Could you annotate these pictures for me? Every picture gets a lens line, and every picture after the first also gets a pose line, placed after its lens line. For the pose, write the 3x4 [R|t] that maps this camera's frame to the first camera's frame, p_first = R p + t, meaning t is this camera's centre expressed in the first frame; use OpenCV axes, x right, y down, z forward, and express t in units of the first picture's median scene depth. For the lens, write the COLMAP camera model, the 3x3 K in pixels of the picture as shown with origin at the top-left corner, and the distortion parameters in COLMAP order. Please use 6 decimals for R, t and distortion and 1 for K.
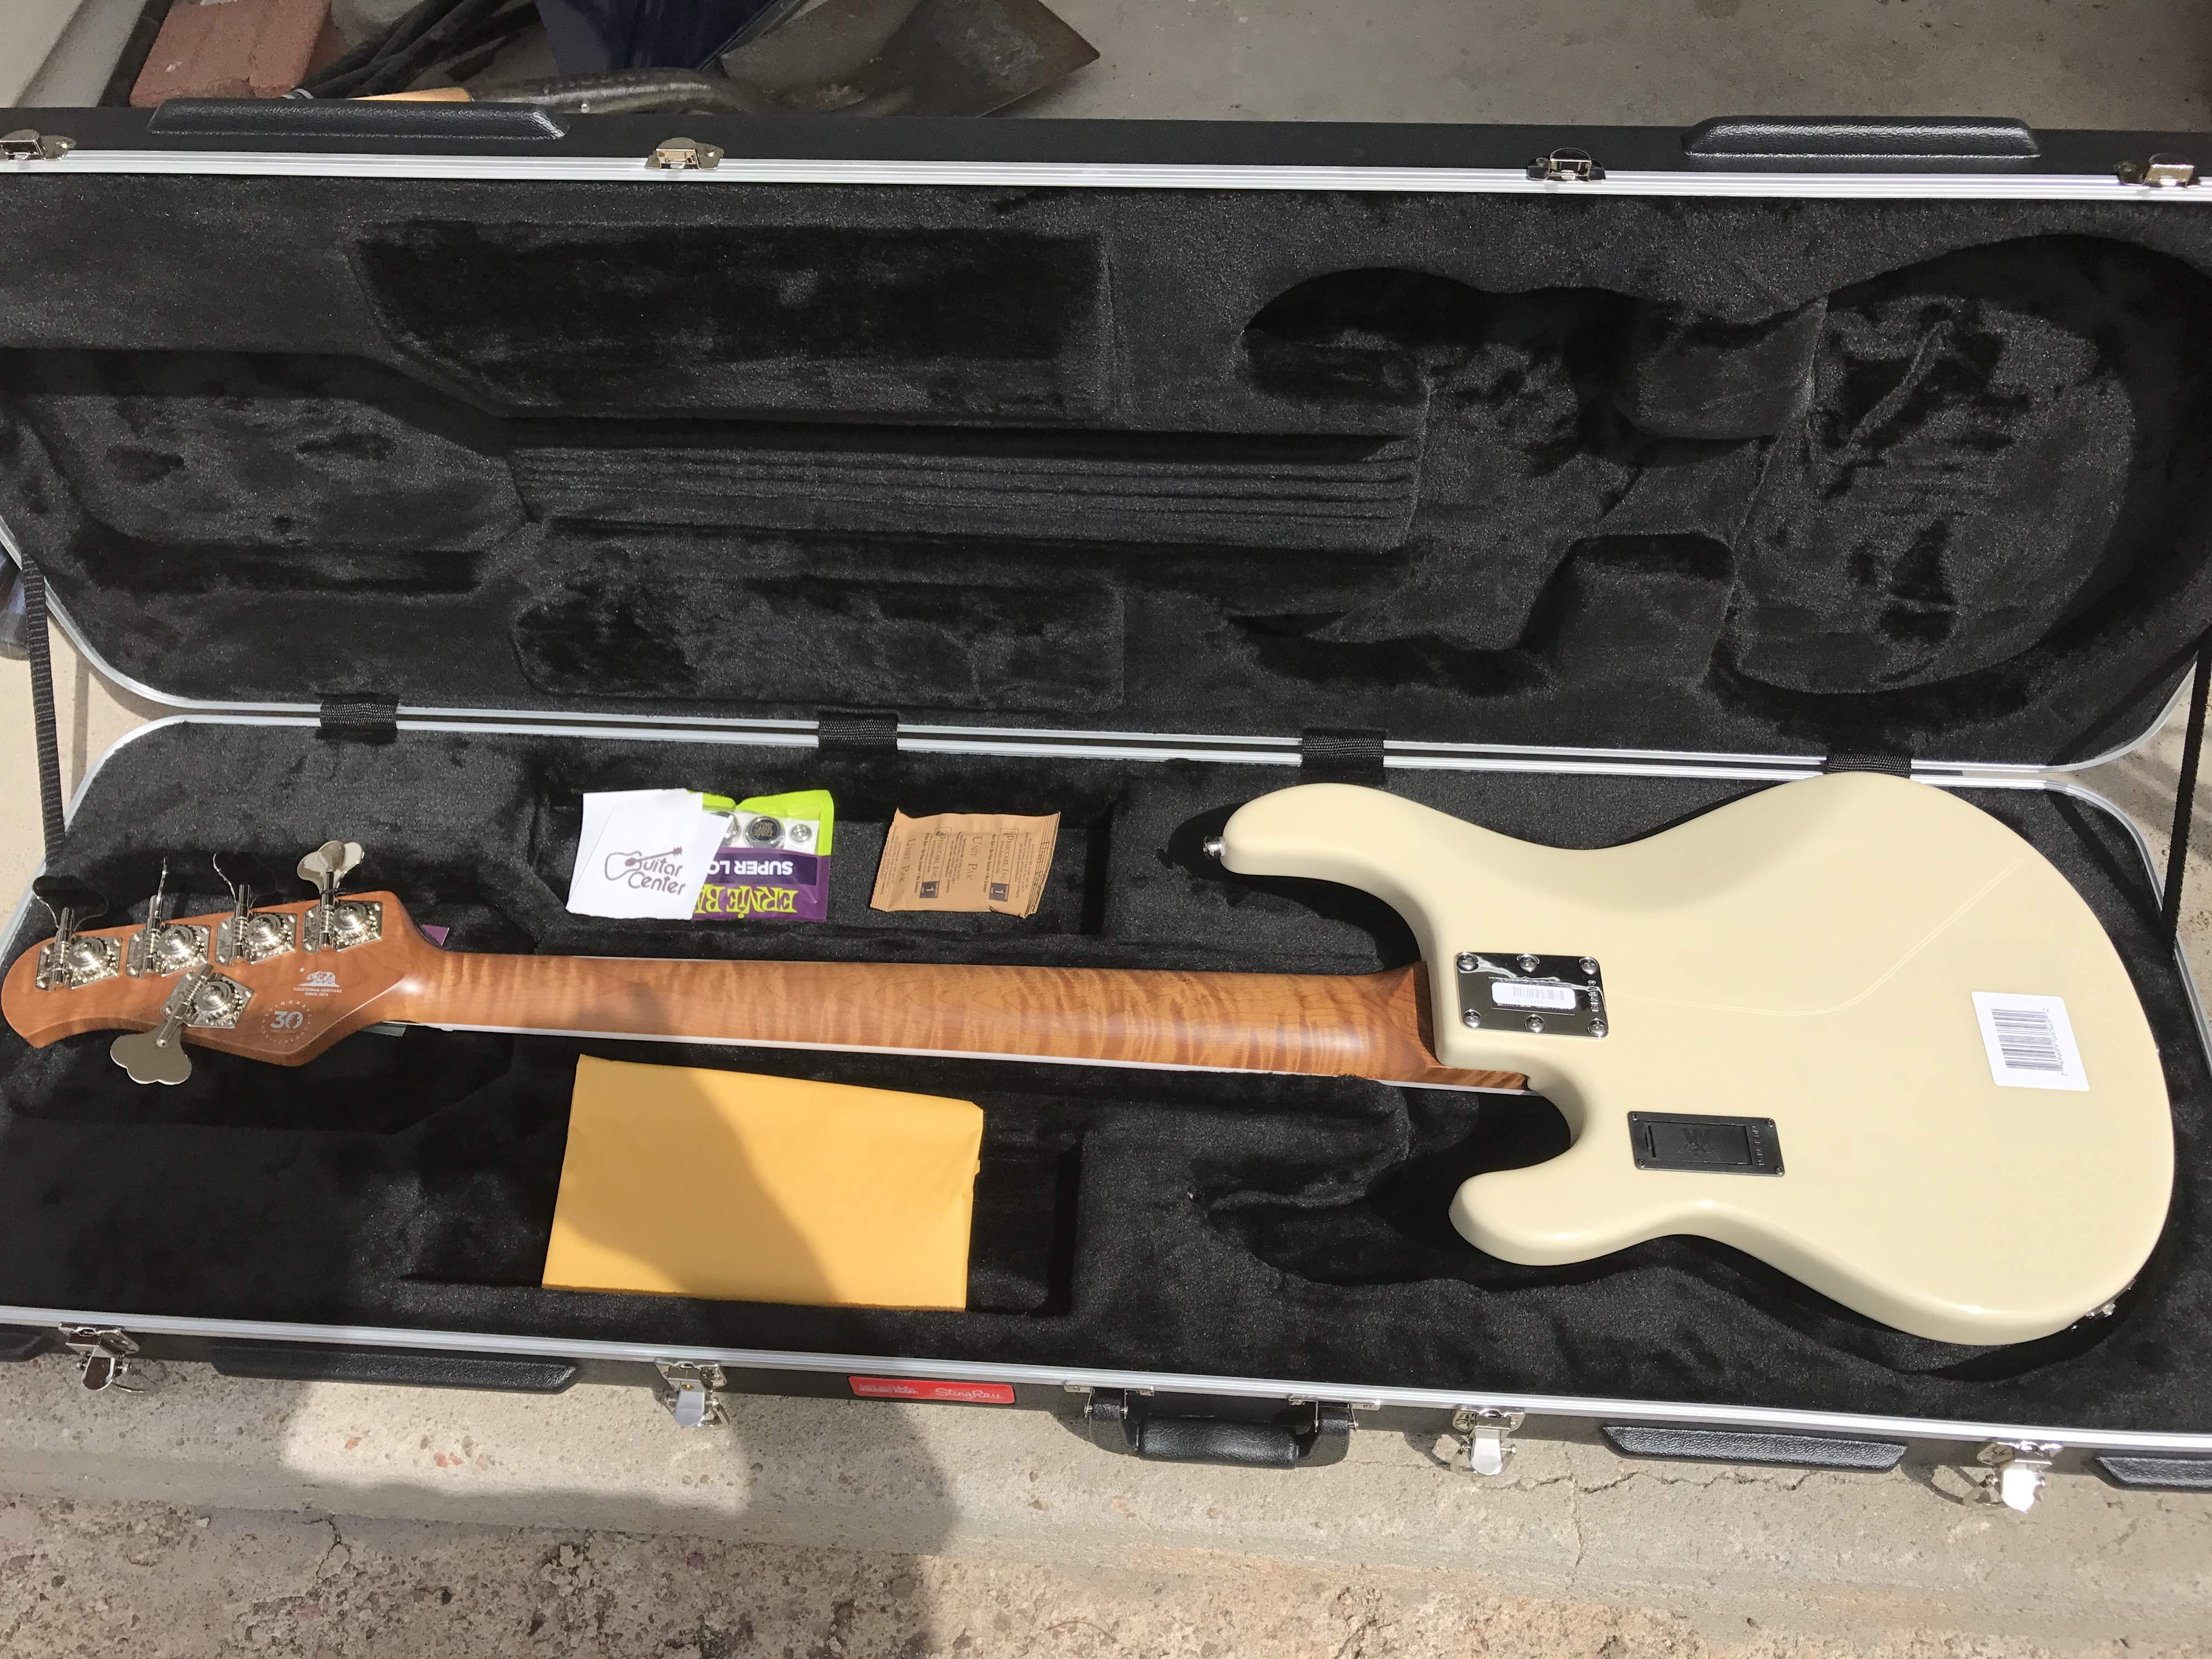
lens RADIAL K [[1823.0, 0, 1113.3], [0, 1823.0, 817.6], [0, 0, 1]] dist [-0.002537, 0.008023]
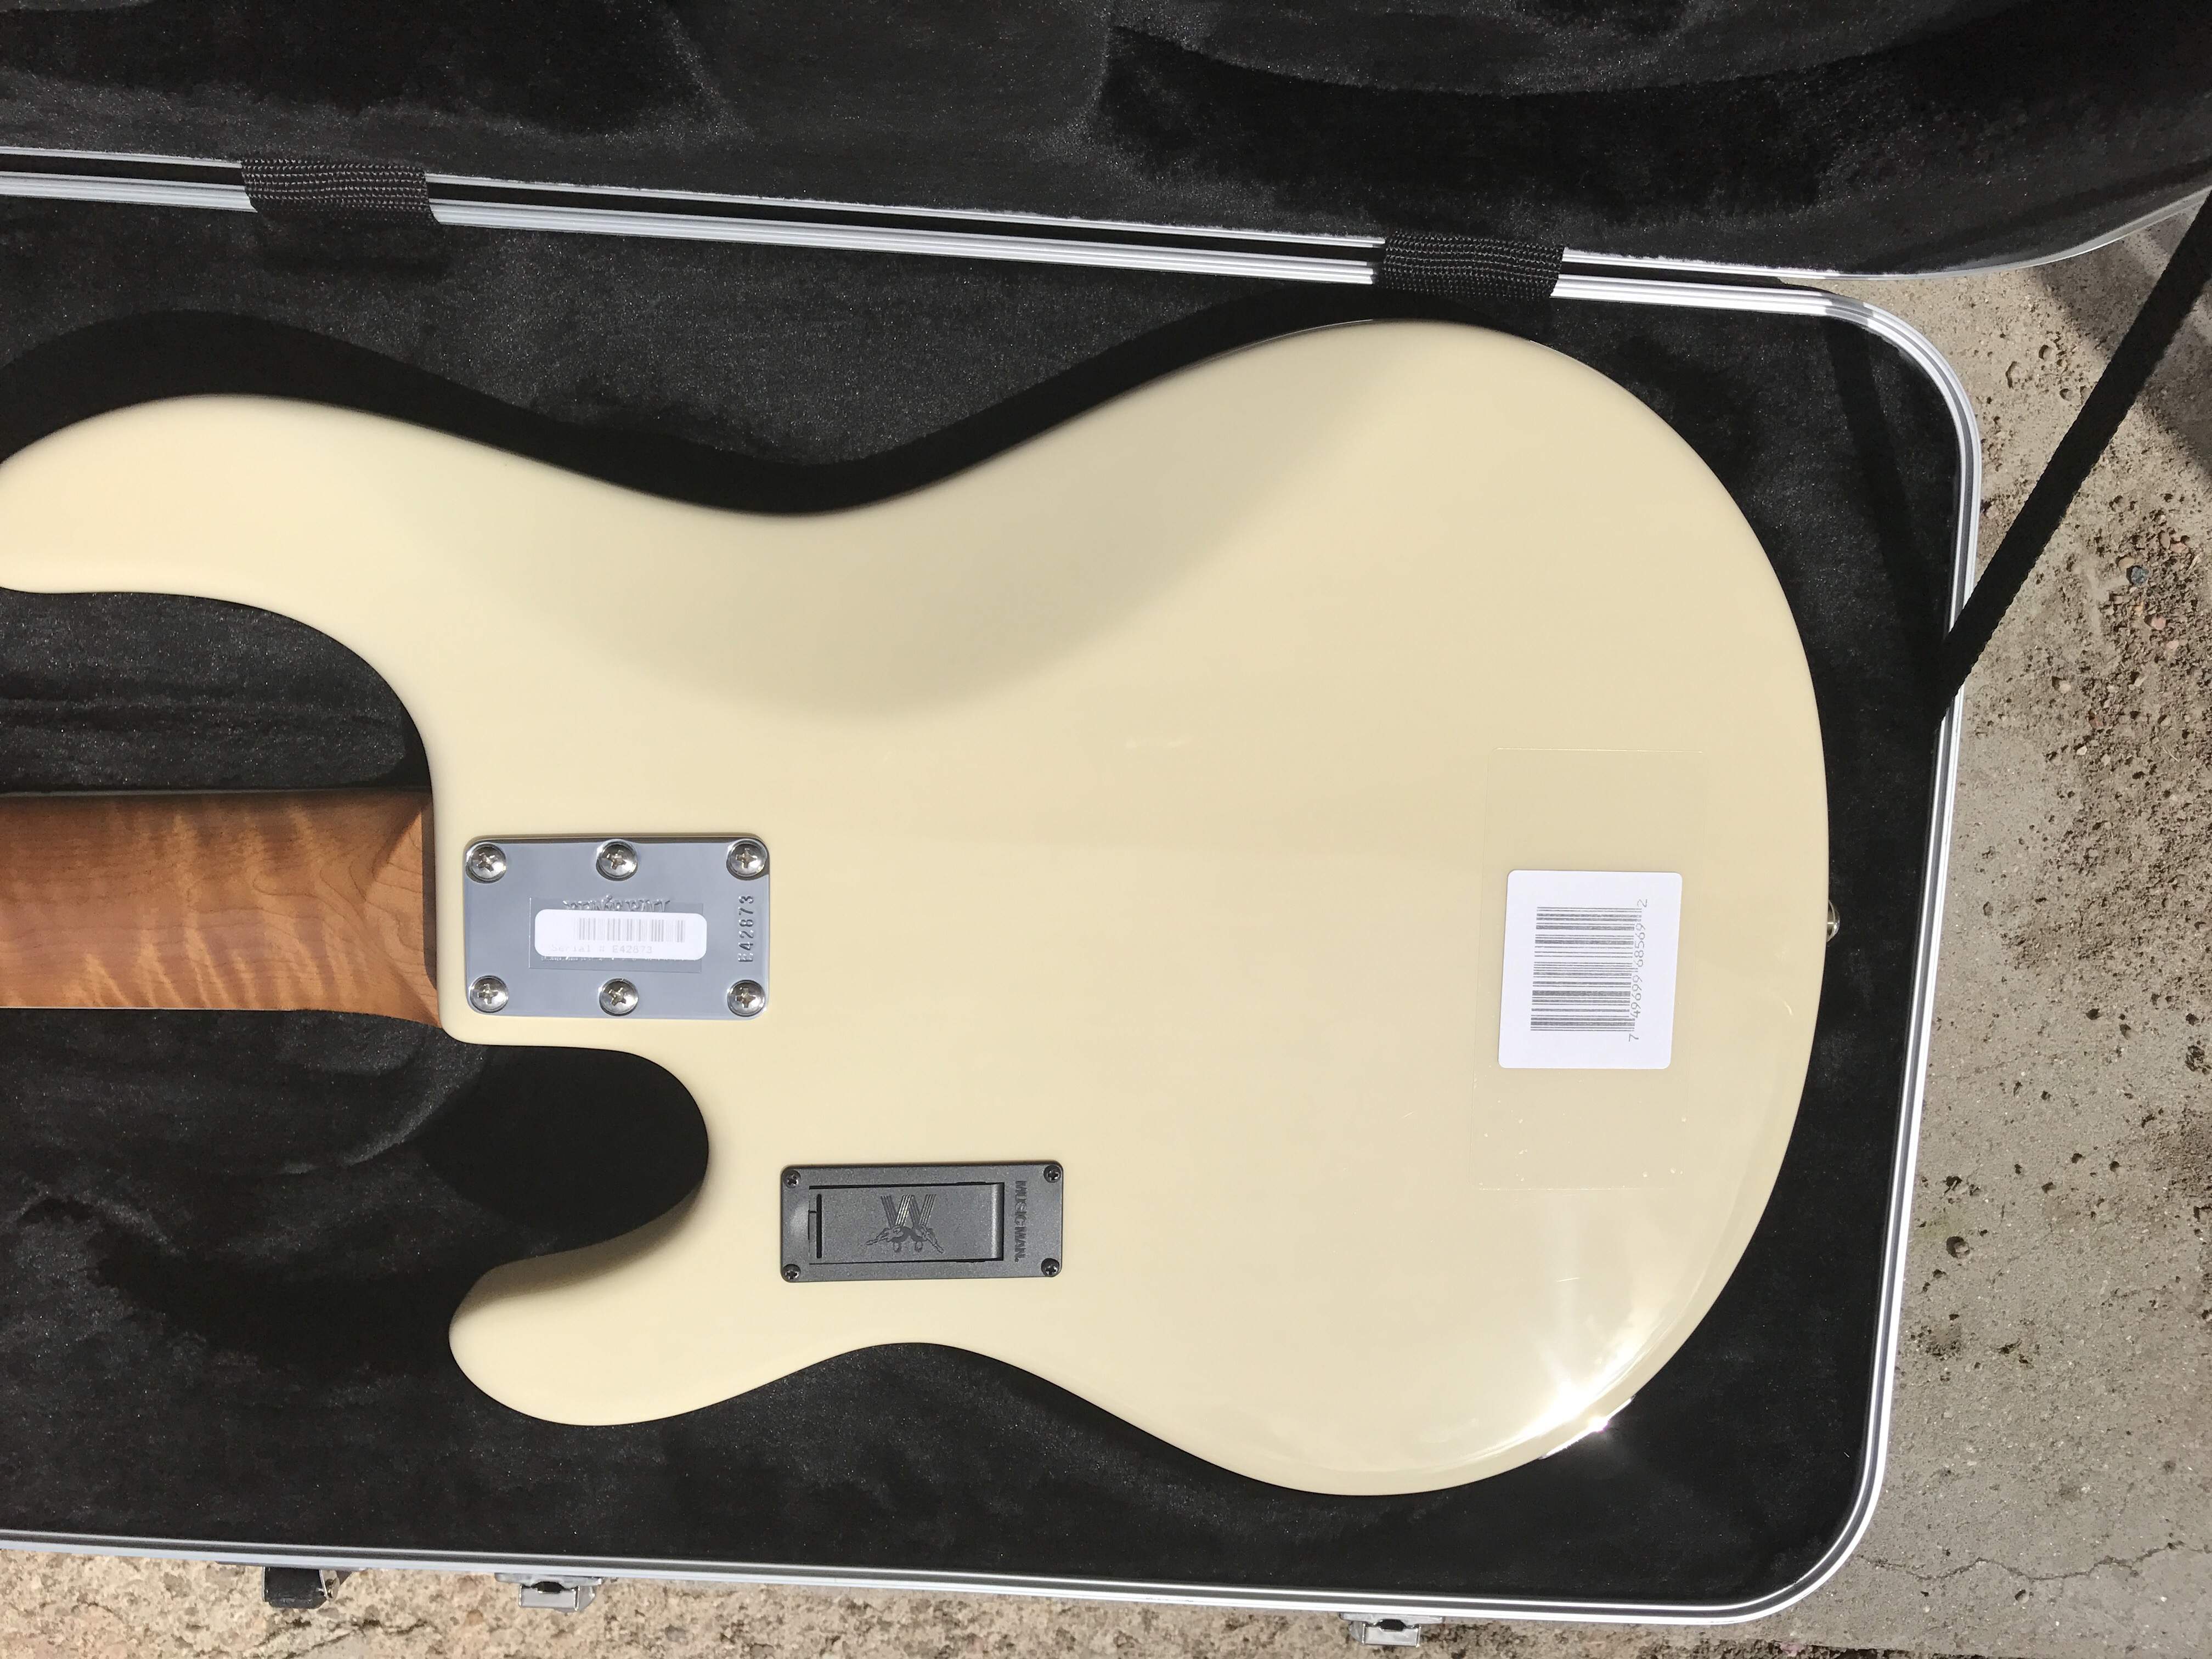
lens RADIAL K [[1822.4, 0, 1106.0], [0, 1822.4, 829.5], [0, 0, 1]] dist [0.076366, -0.119318]
pose [[0.998152, -0.013450, 0.059251, 0.303370], [-0.028365, 0.759249, 0.650182, -0.231561], [-0.053731, -0.650661, 0.757465, 0.577704]]
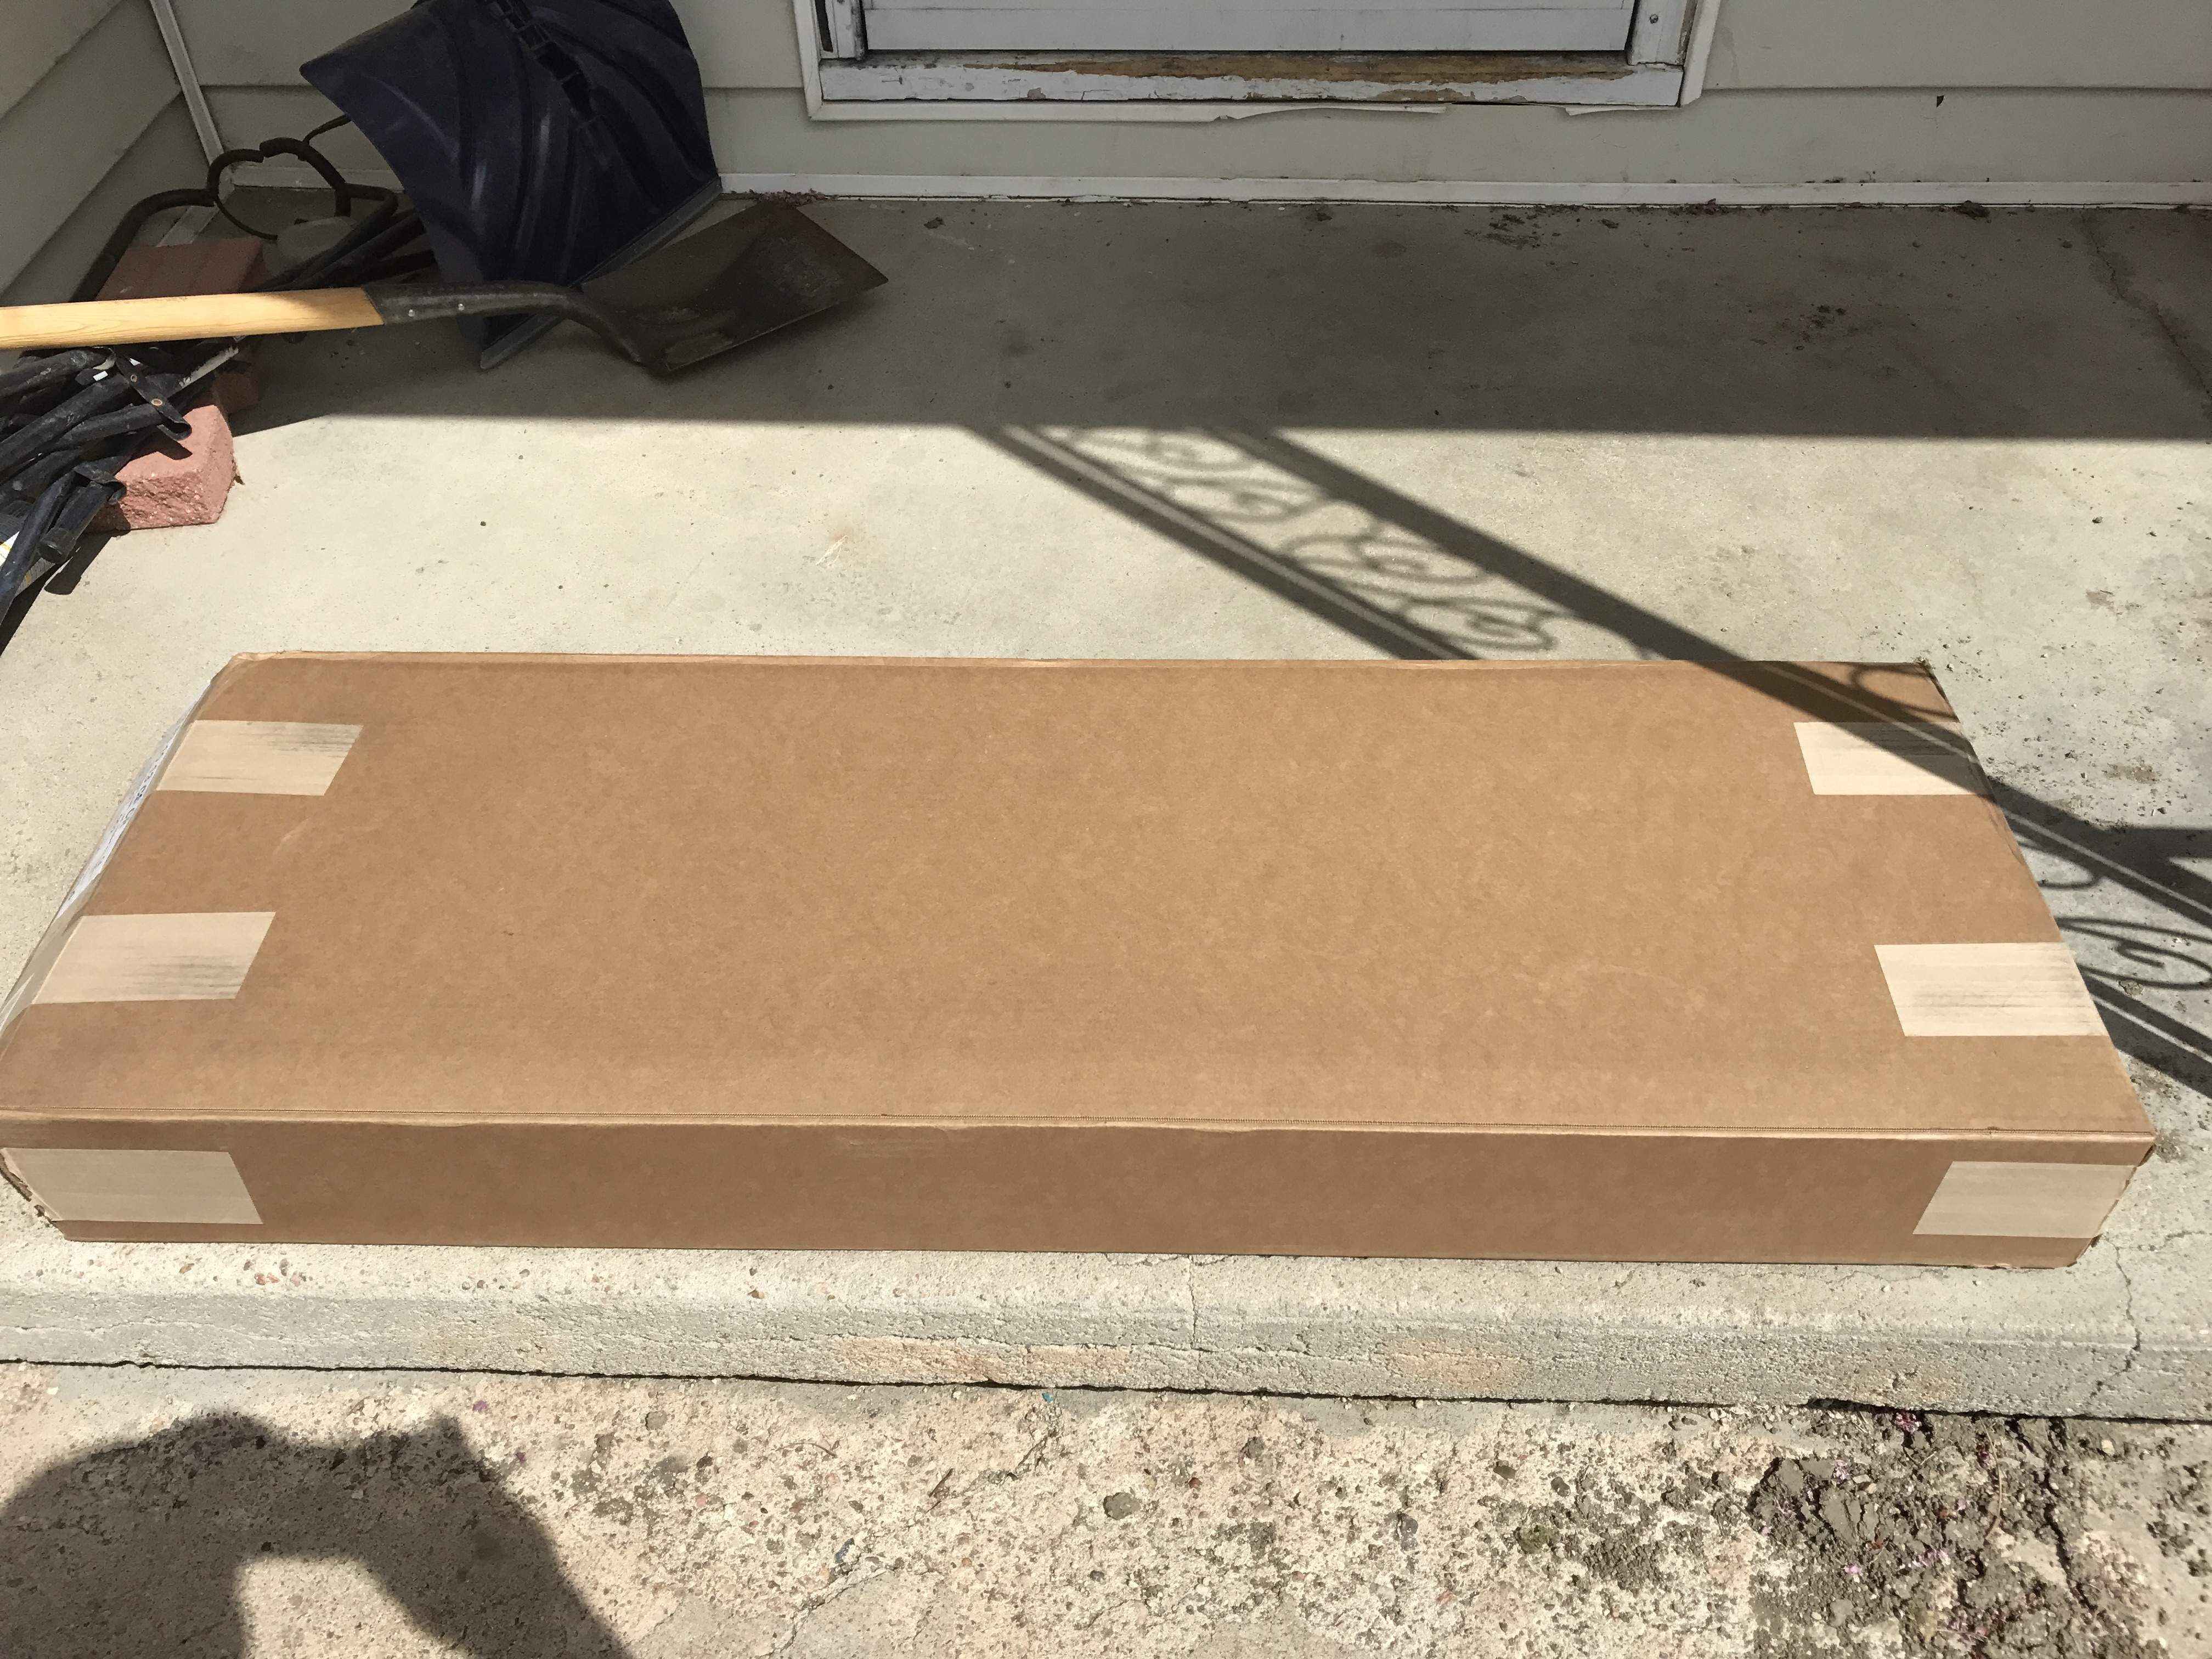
lens RADIAL K [[1816.4, 0, 1111.9], [0, 1816.4, 826.1], [0, 0, 1]] dist [-0.024271, 0.058149]
pose [[0.999084, -0.012893, 0.040811, 0.136620], [0.020083, 0.983276, -0.181012, 0.264897], [-0.037795, 0.181666, 0.982634, -0.233095]]
